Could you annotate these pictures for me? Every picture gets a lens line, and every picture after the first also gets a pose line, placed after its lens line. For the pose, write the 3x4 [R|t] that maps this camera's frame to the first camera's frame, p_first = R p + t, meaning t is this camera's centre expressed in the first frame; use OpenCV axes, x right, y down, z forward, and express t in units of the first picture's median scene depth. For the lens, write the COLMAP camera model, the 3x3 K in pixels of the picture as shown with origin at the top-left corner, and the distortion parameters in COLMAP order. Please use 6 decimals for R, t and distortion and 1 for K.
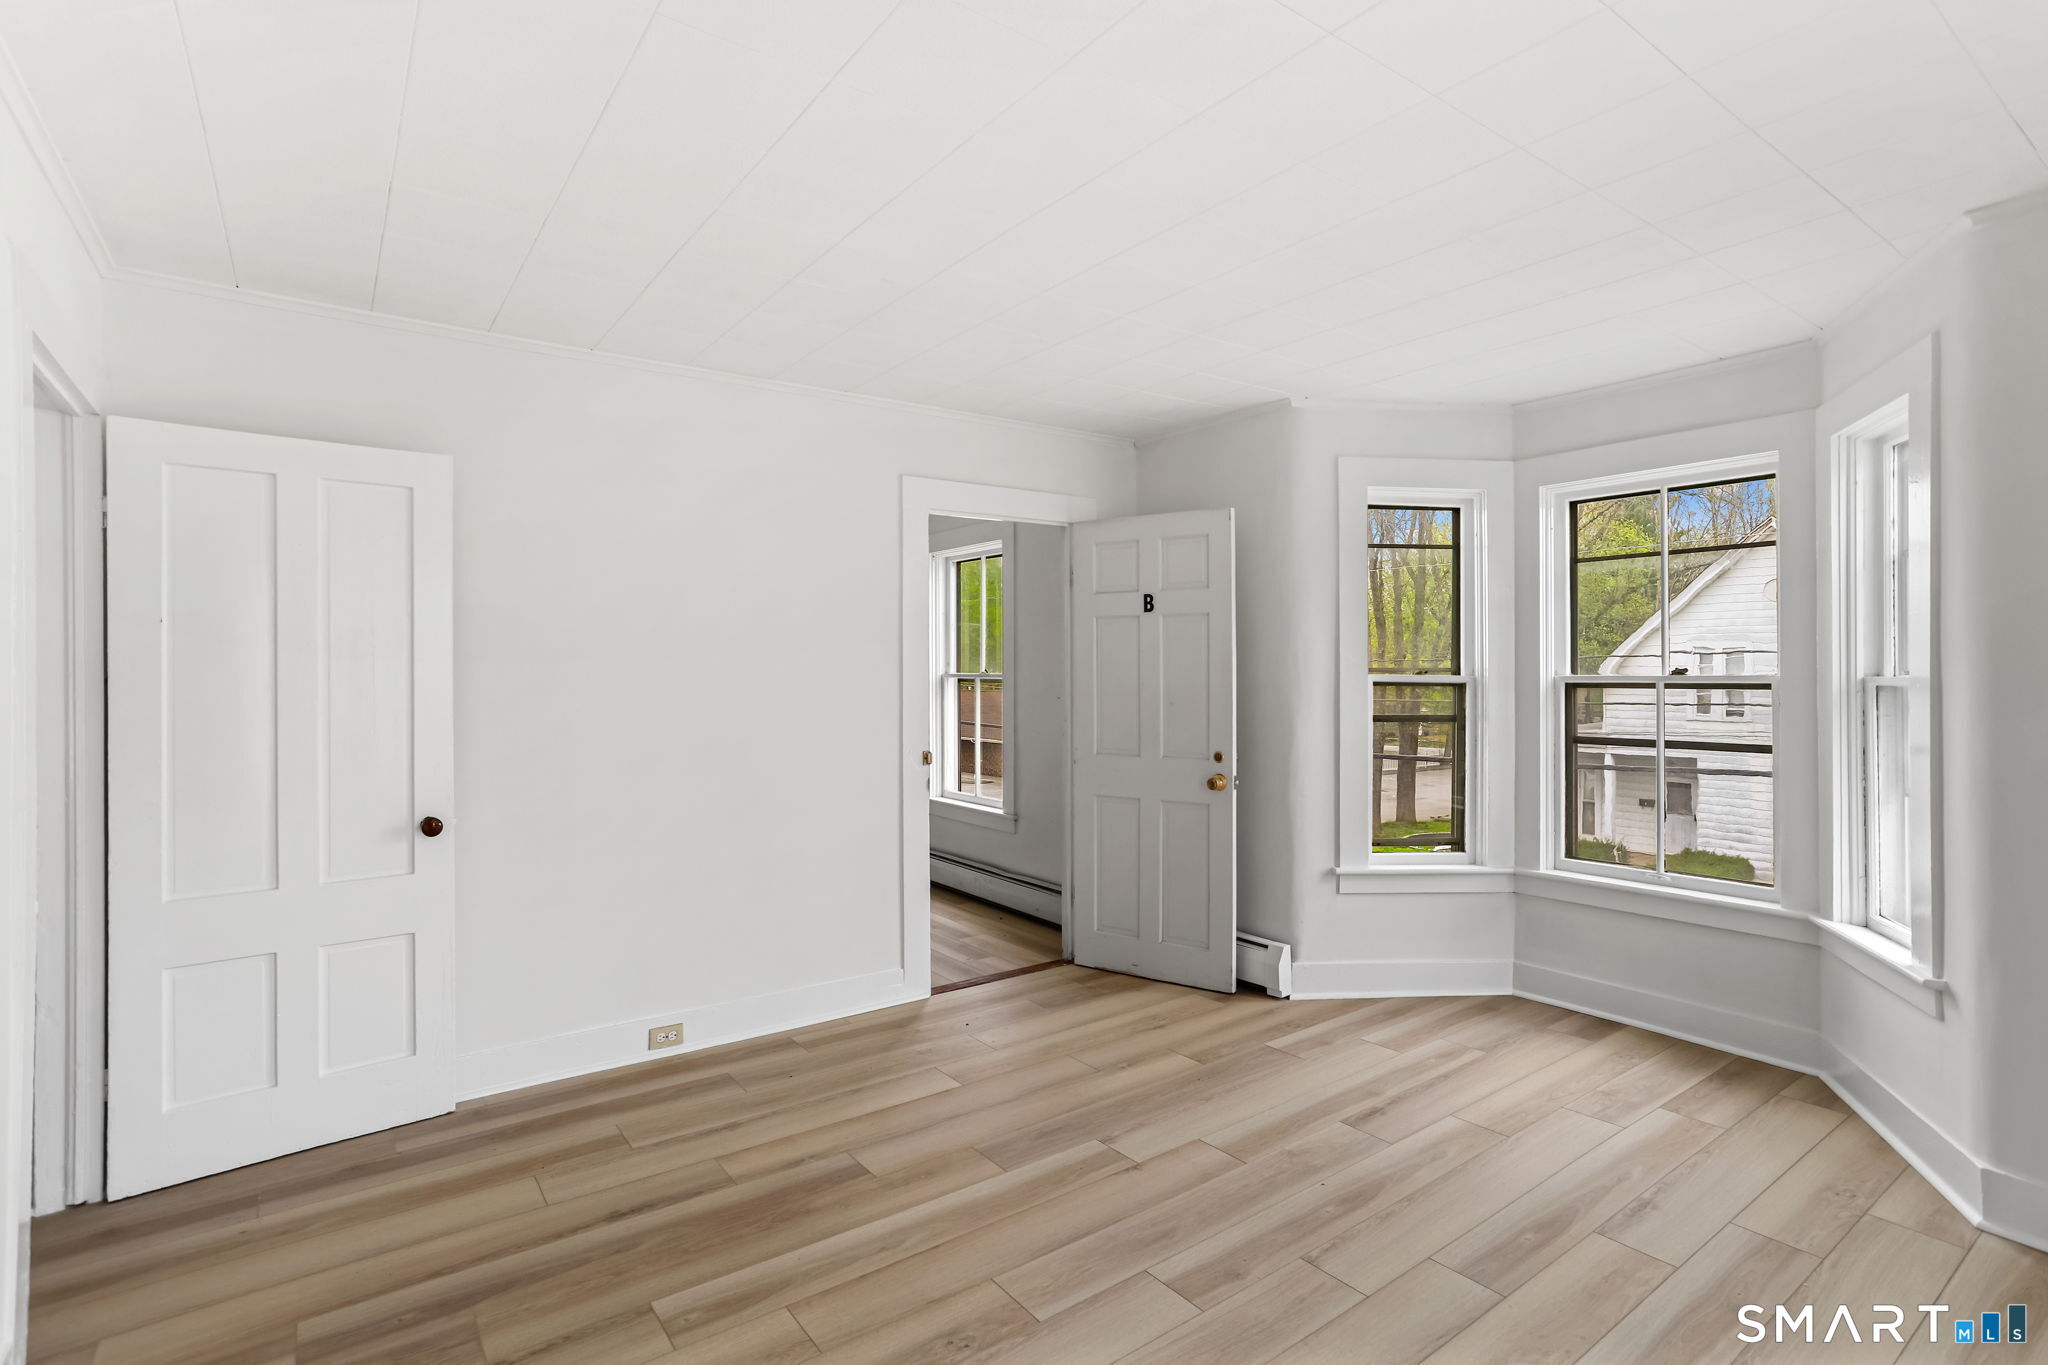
lens RADIAL K [[1003.2, 0, 1057.3], [0, 1003.2, 667.5], [0, 0, 1]] dist [-0.044196, 0.029518]
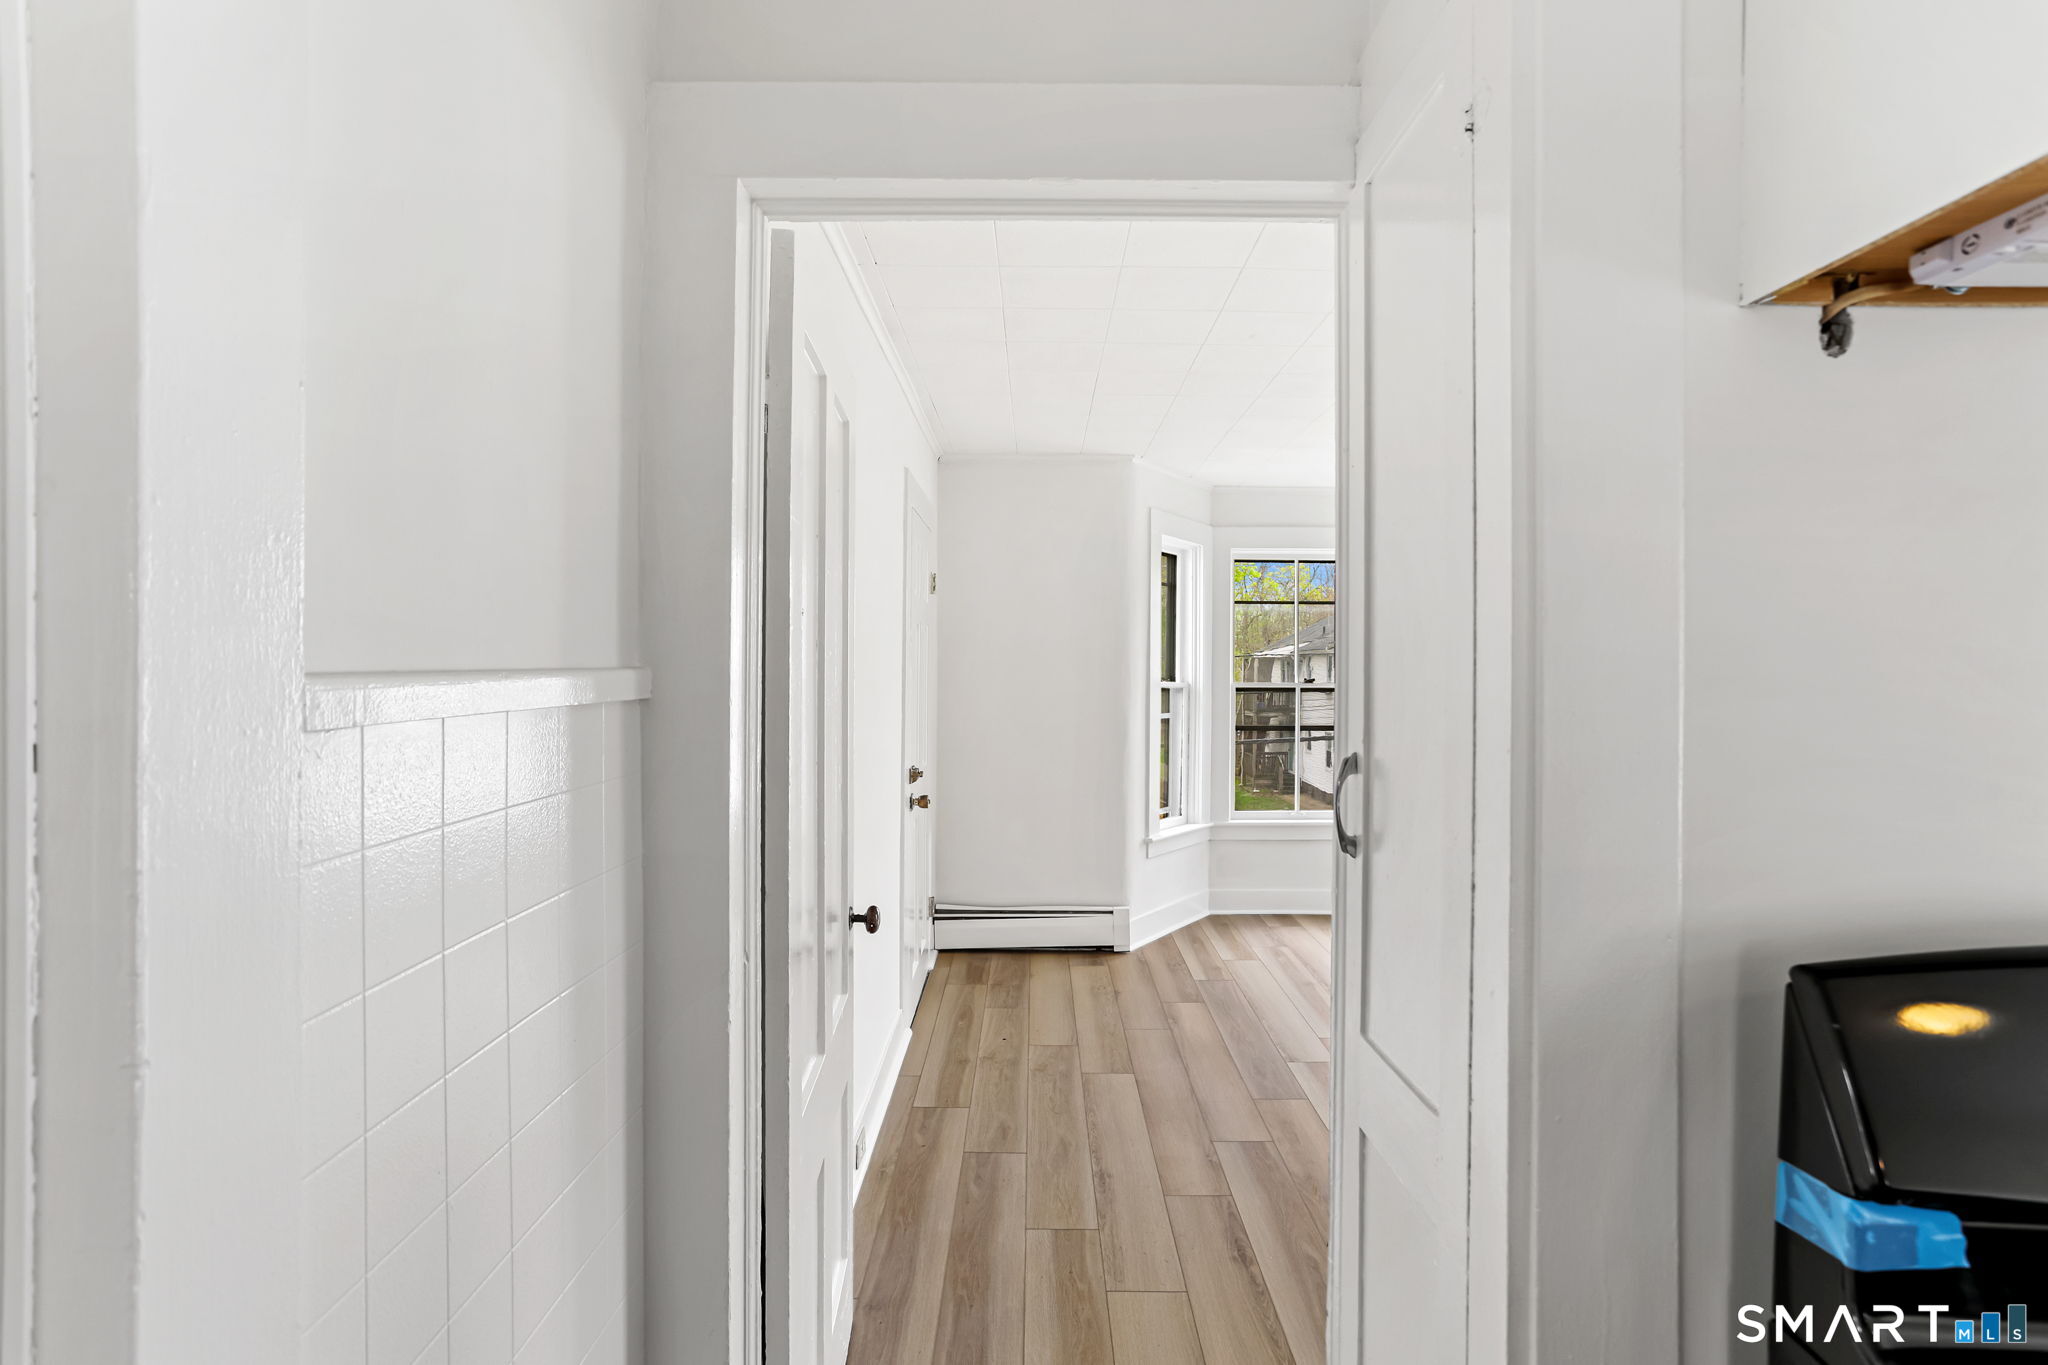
lens RADIAL K [[1003.2, 0, 1048.8], [0, 1003.2, 676.3], [0, 0, 1]] dist [-0.044196, 0.029518]
pose [[0.604878, 0.000727, 0.796318, -1.068779], [-0.009668, 0.999933, 0.006431, -0.010660], [-0.796260, -0.011589, 0.604844, 0.466101]]
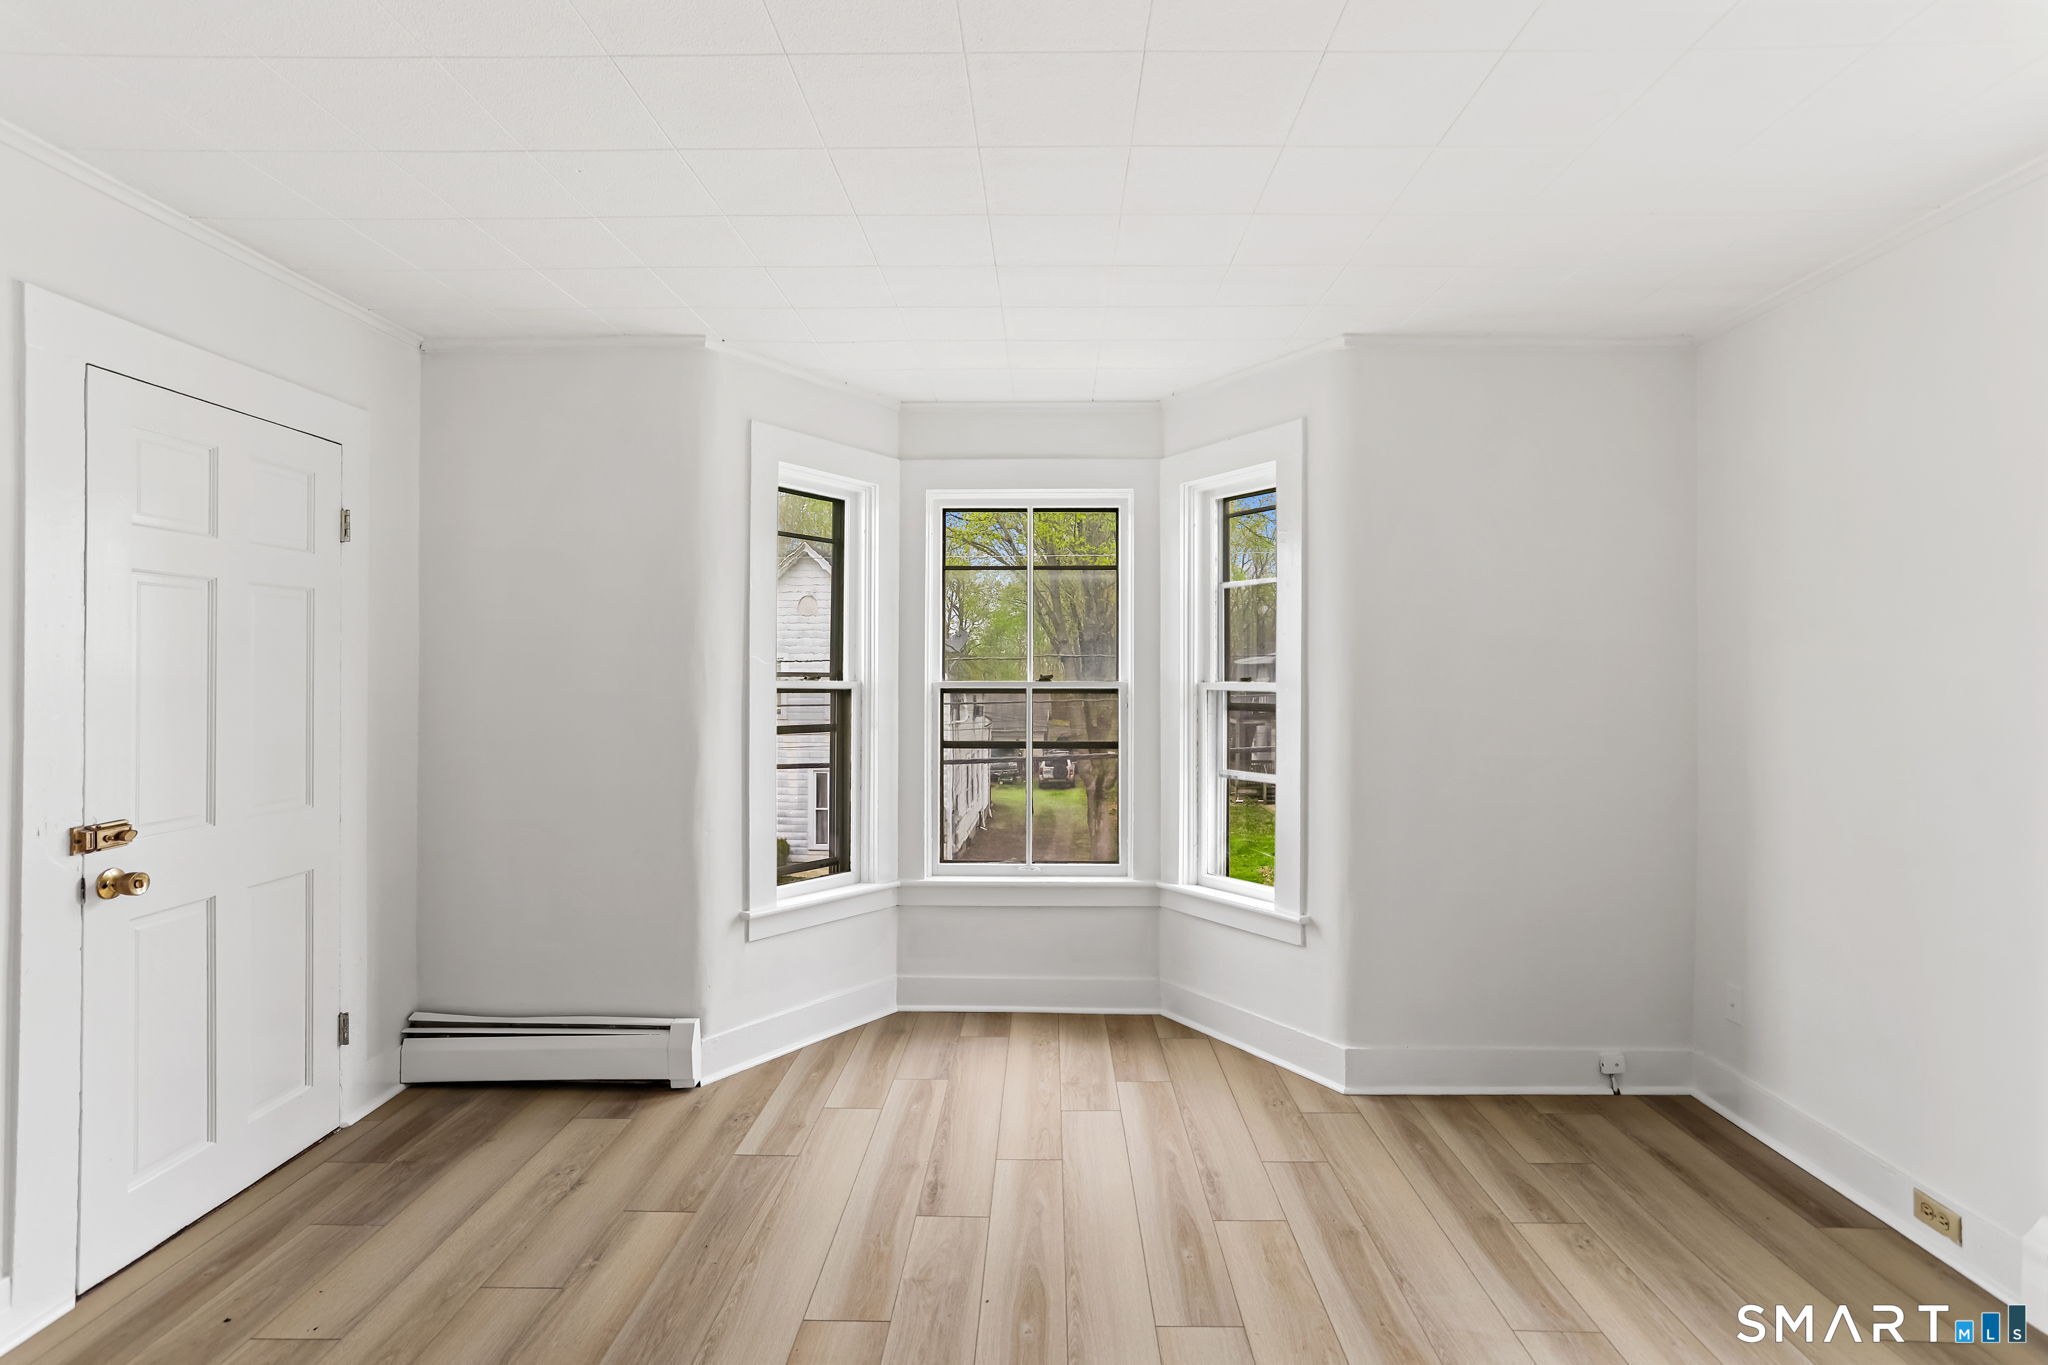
lens RADIAL K [[1003.2, 0, 1036.0], [0, 1003.2, 671.5], [0, 0, 1]] dist [-0.044196, 0.029518]
pose [[0.619607, 0.006685, 0.784884, -0.306828], [-0.007710, 0.999967, -0.002431, -0.000248], [-0.784875, -0.004545, 0.619638, 0.397240]]
